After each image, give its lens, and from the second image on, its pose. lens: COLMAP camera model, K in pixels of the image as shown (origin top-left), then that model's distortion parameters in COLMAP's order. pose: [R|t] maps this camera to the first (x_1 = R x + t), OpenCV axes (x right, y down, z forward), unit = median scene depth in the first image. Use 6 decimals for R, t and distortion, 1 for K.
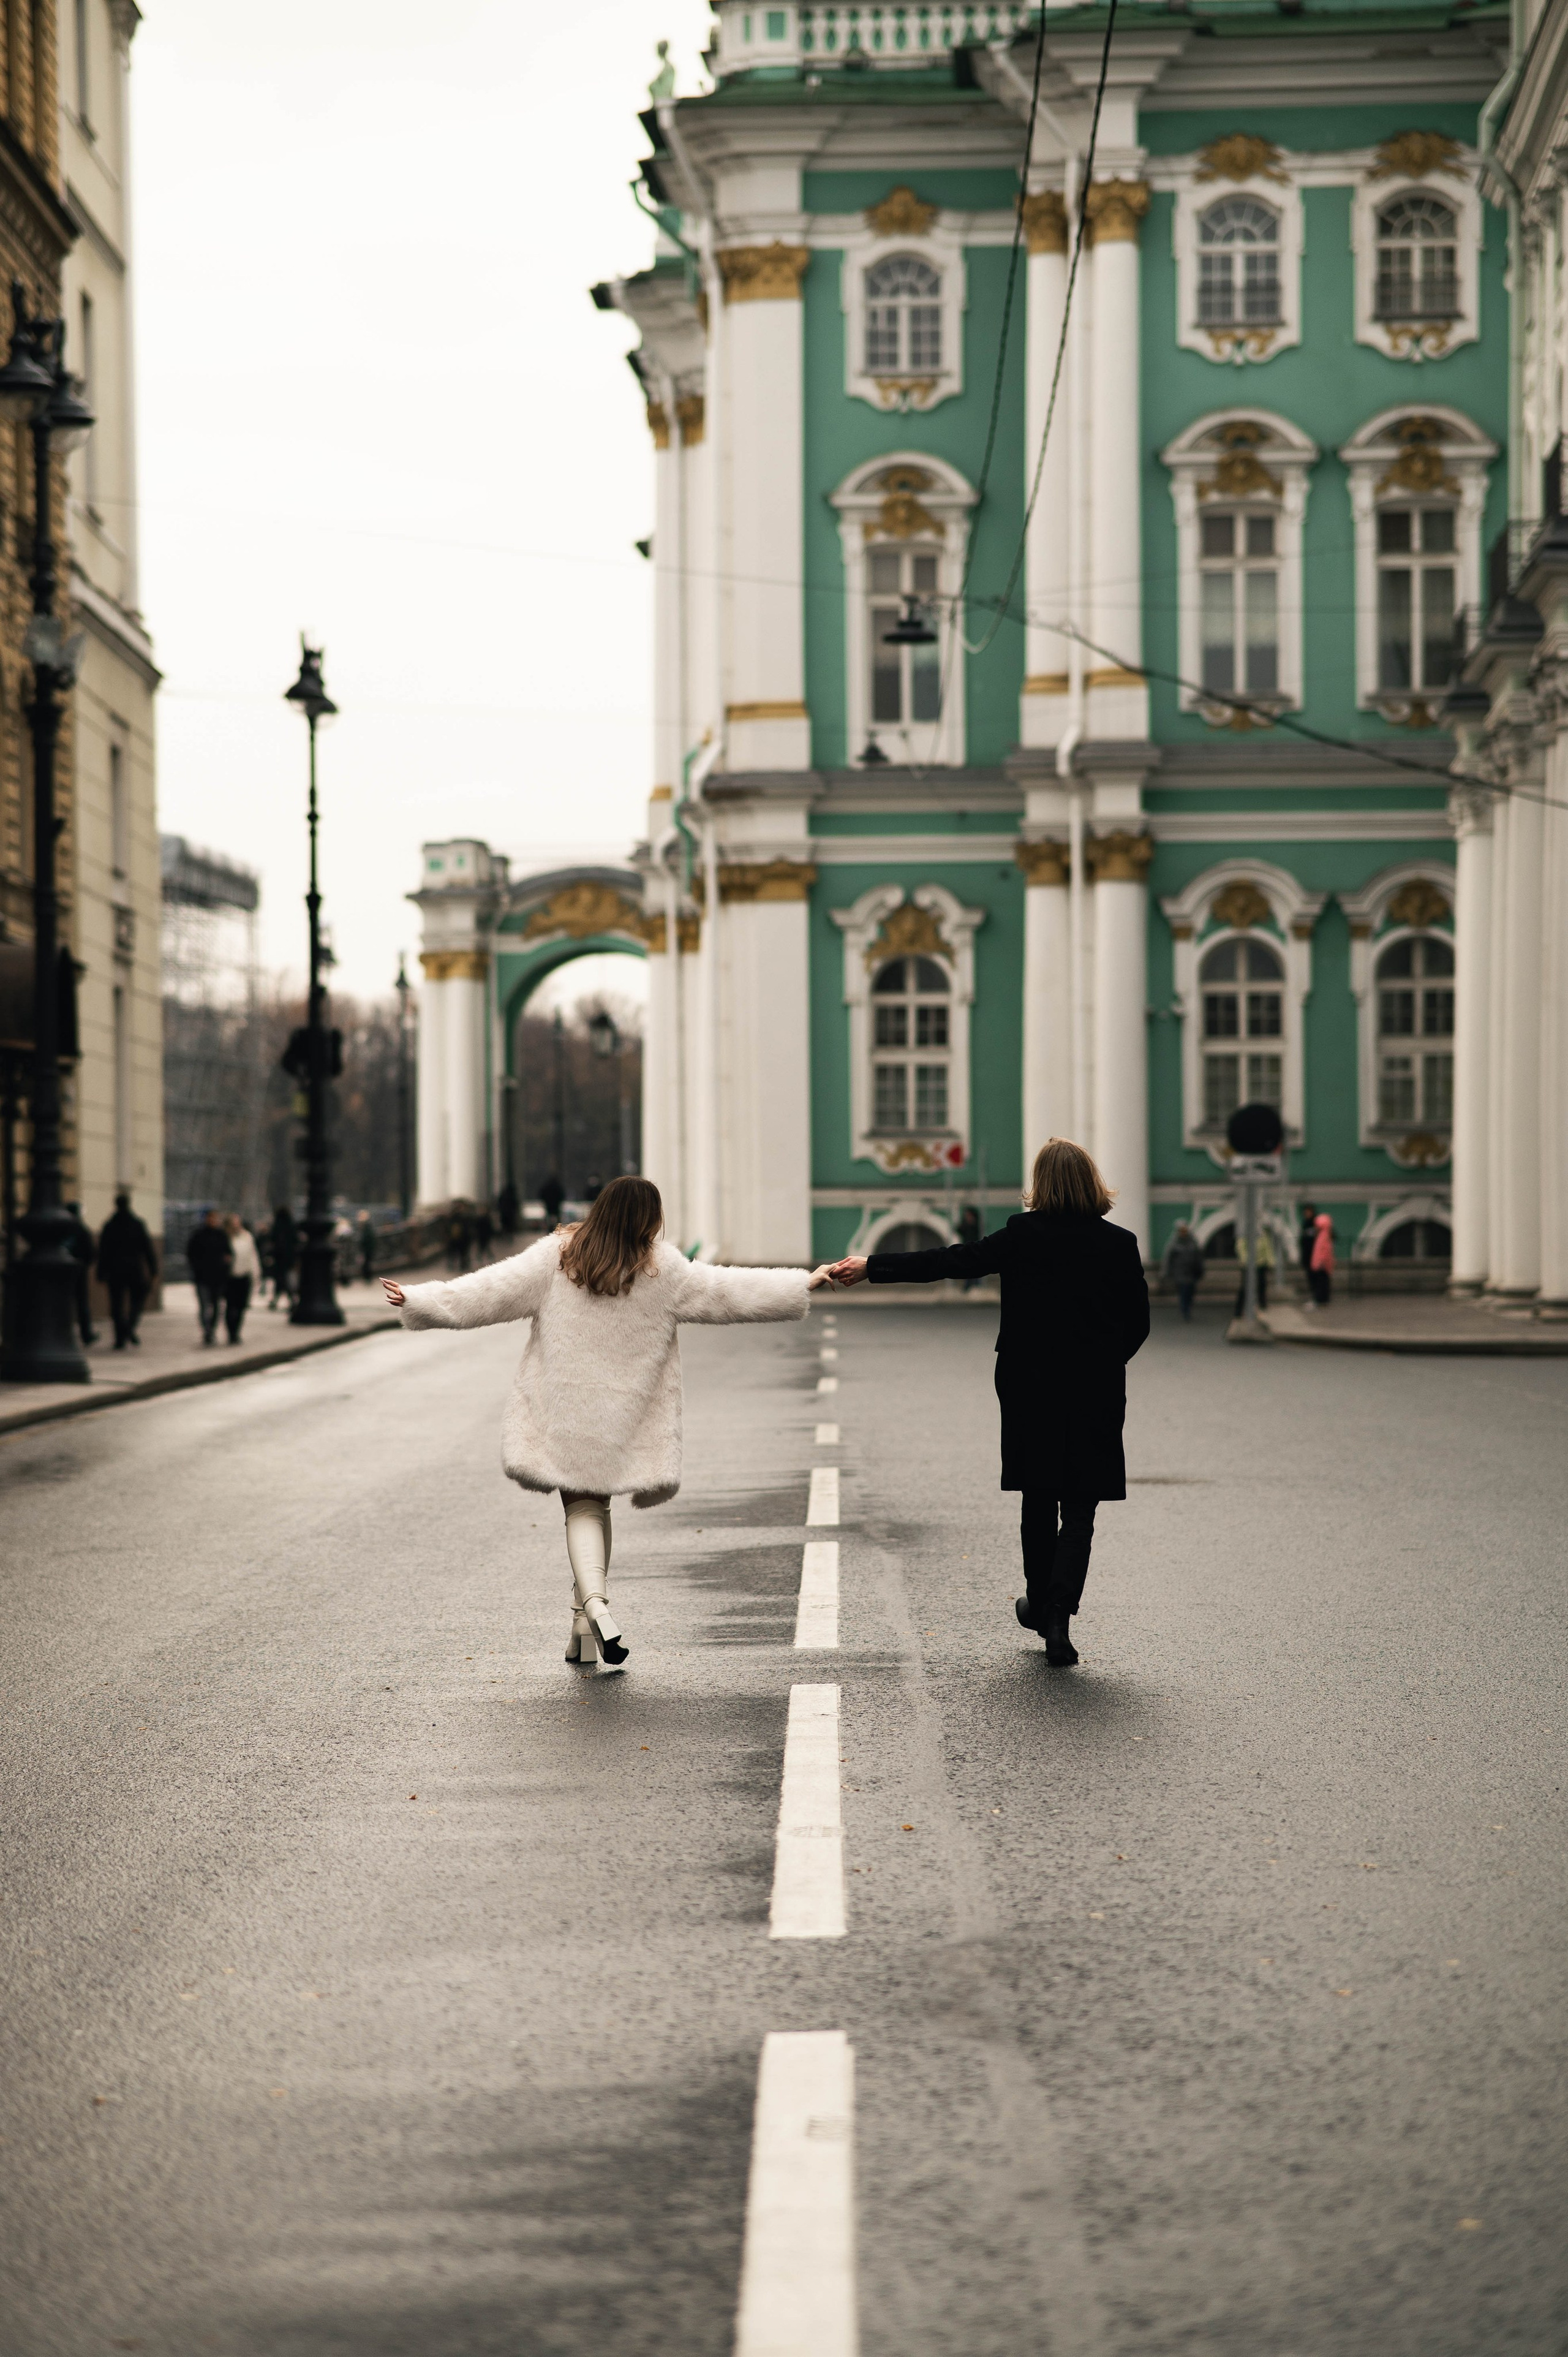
lens RADIAL K [[6008.2, 0, 729.5], [0, 6008.2, 1211.5], [0, 0, 1]] dist [0.250061, 0.452132]
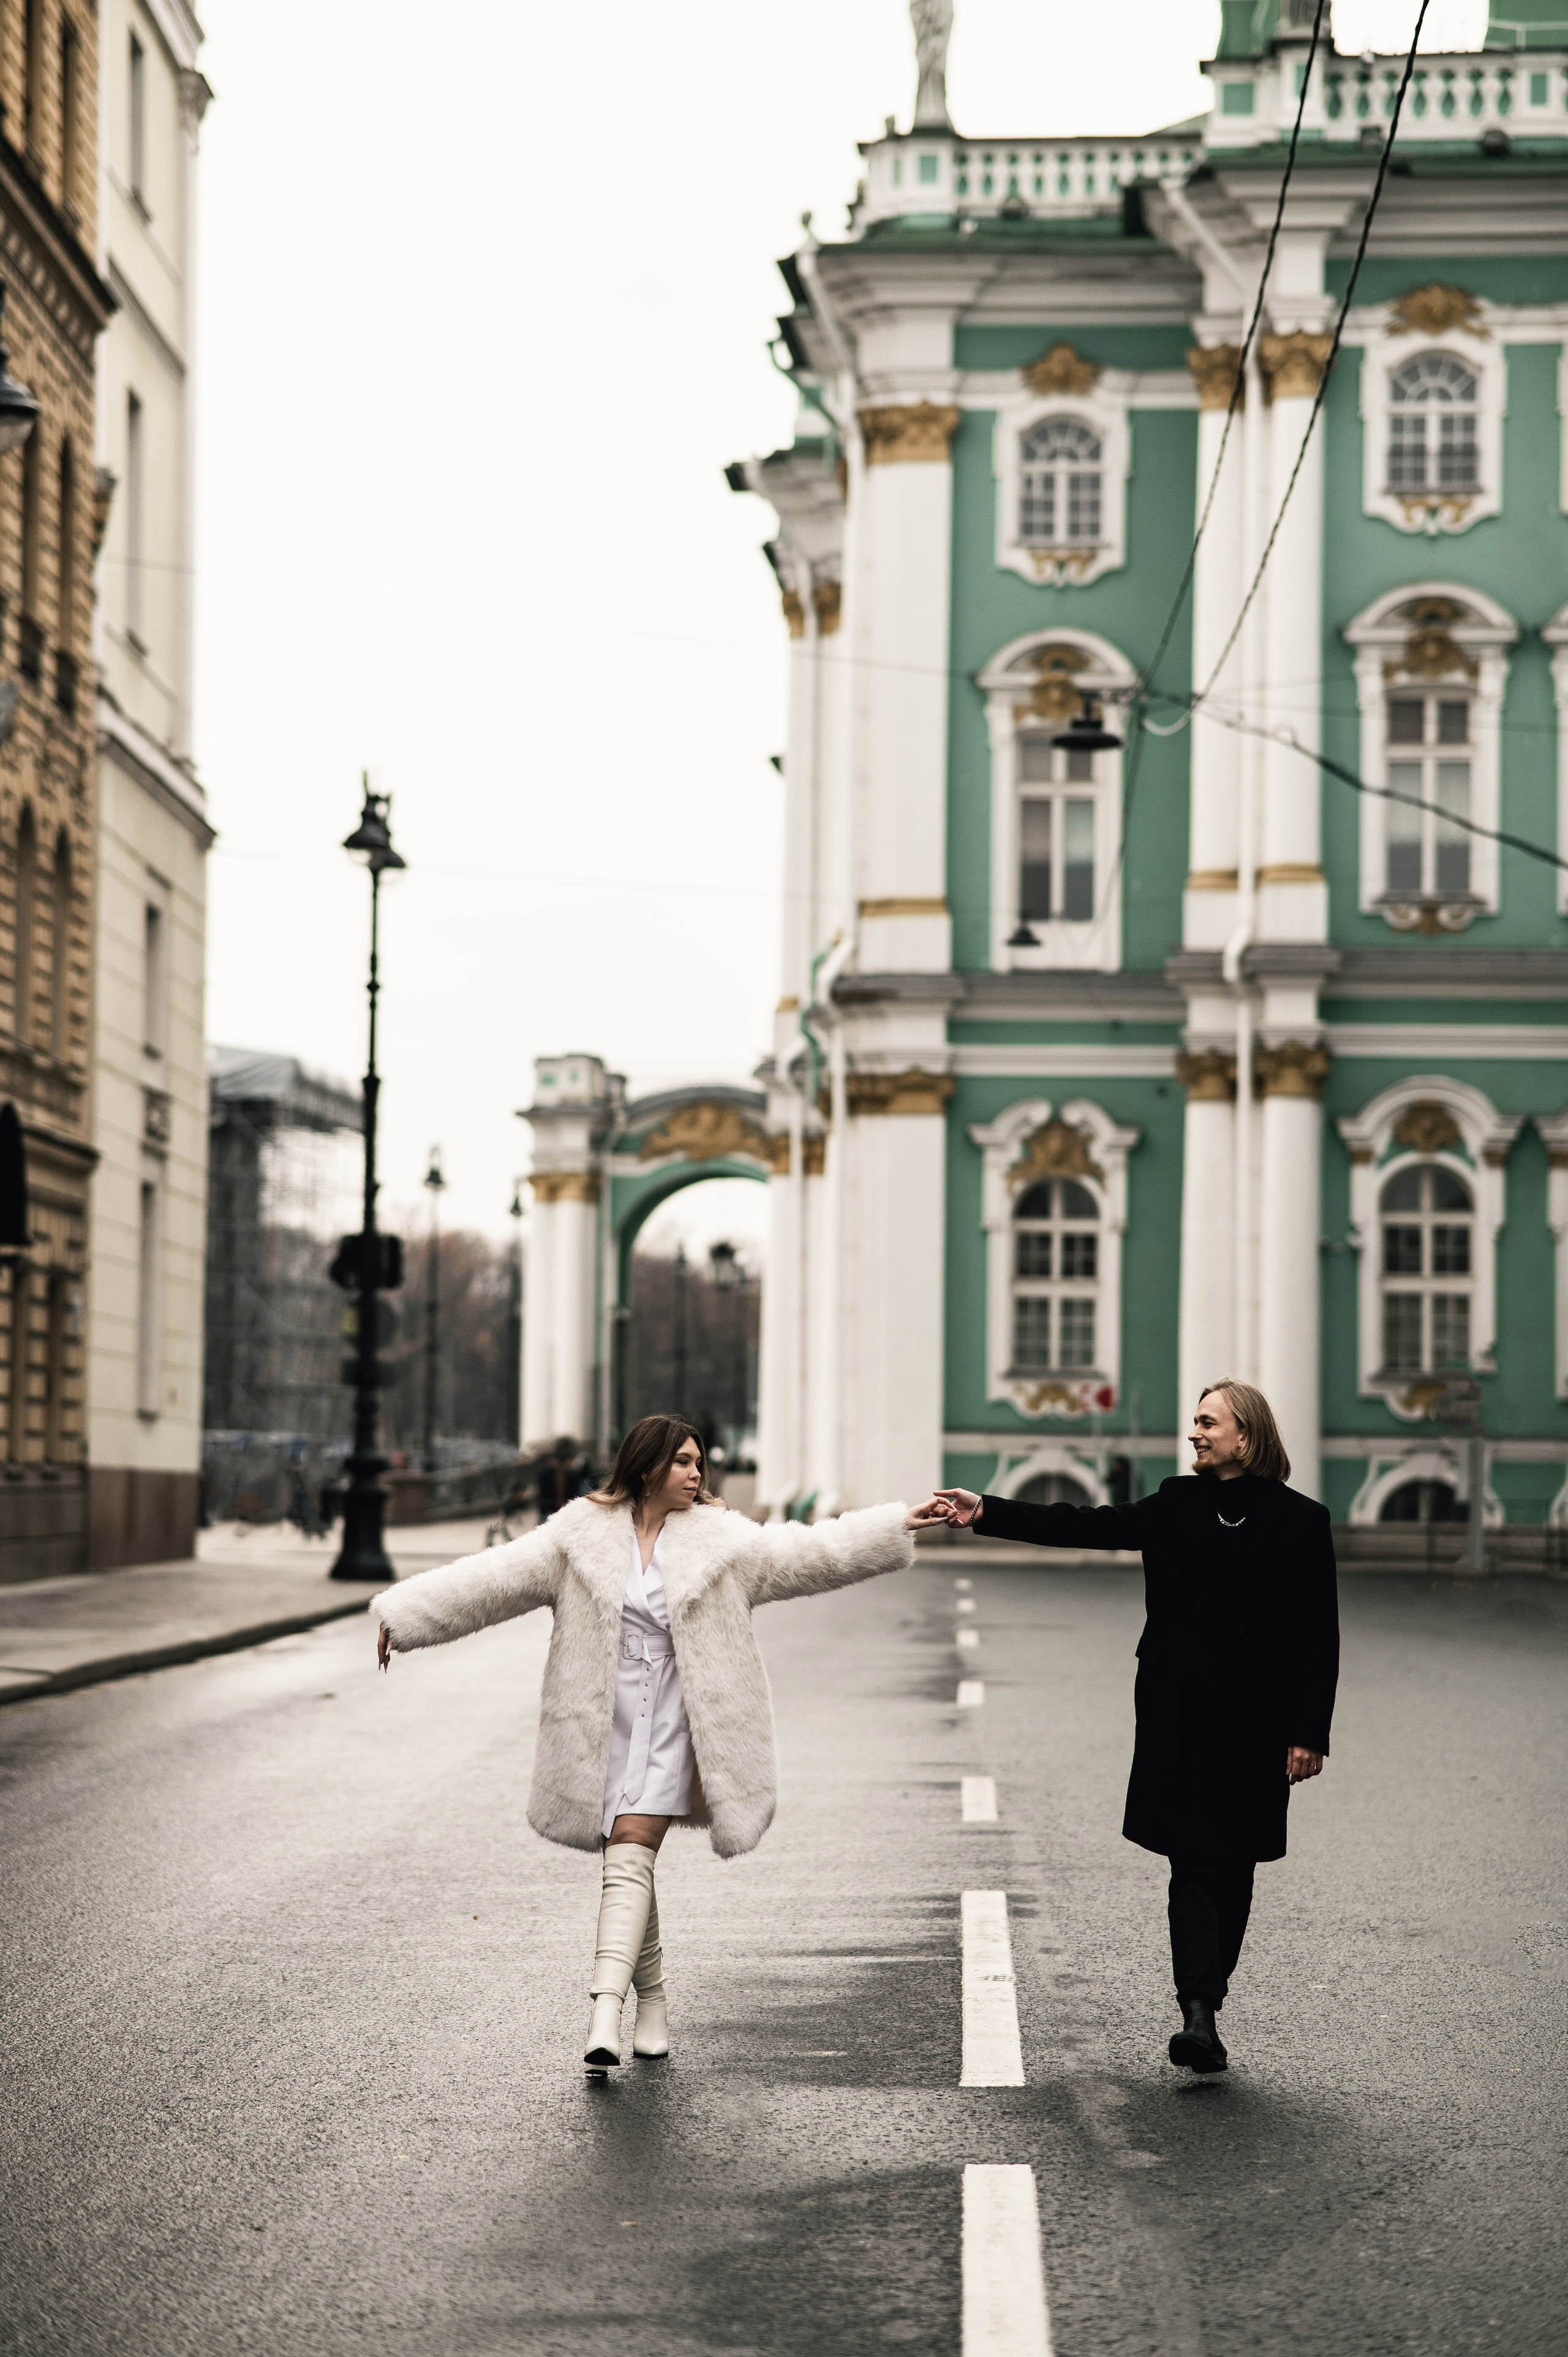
lens RADIAL K [[5788.5, 0, 784.0], [0, 5788.5, 1178.5], [0, 0, 1]] dist [0.277202, -0.179976]
pose [[0.999715, 0.019695, -0.013470, 0.000759], [-0.020312, 0.998671, -0.047368, -0.000191], [0.012520, 0.047628, 0.998787, 0.128093]]
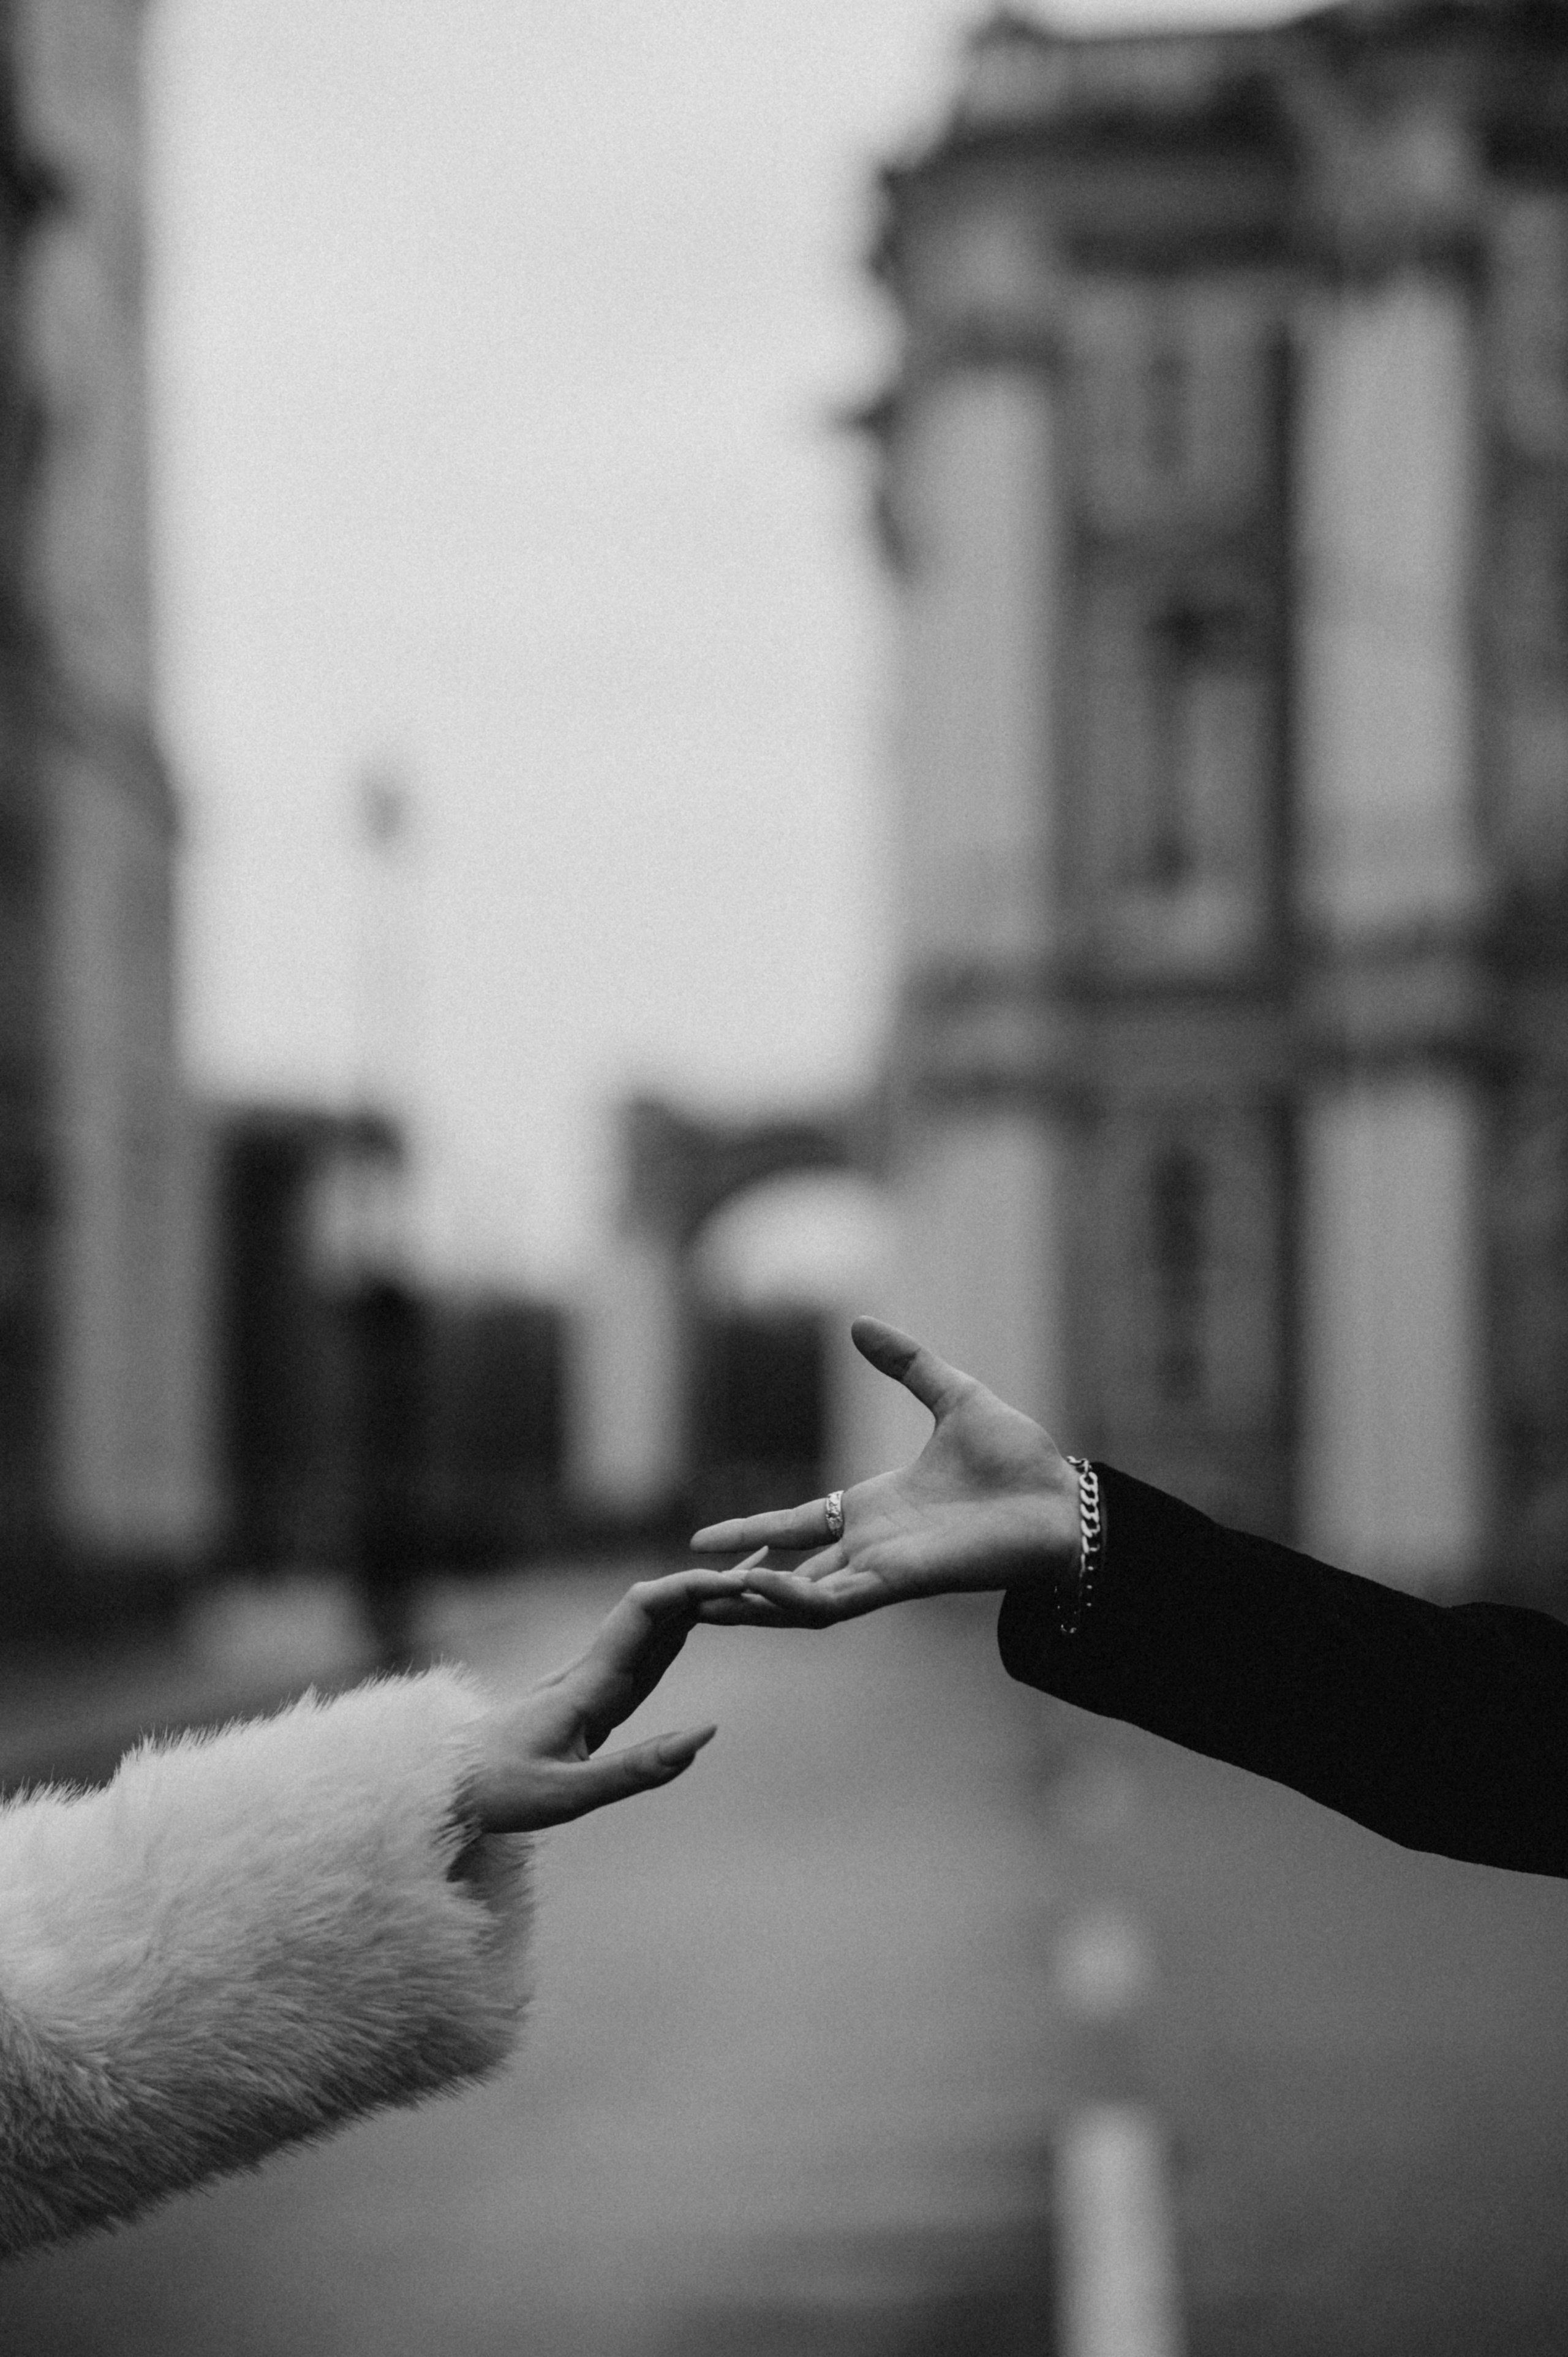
lens RADIAL K [[6008.2, 0, 729.5], [0, 6008.2, 1211.5], [0, 0, 1]] dist [0.250061, 0.452132]
pose [[0.999187, -0.005941, -0.039886, 0.002054], [0.003967, 0.998771, -0.049400, 0.000036], [0.040131, 0.049202, 0.997982, 0.202008]]
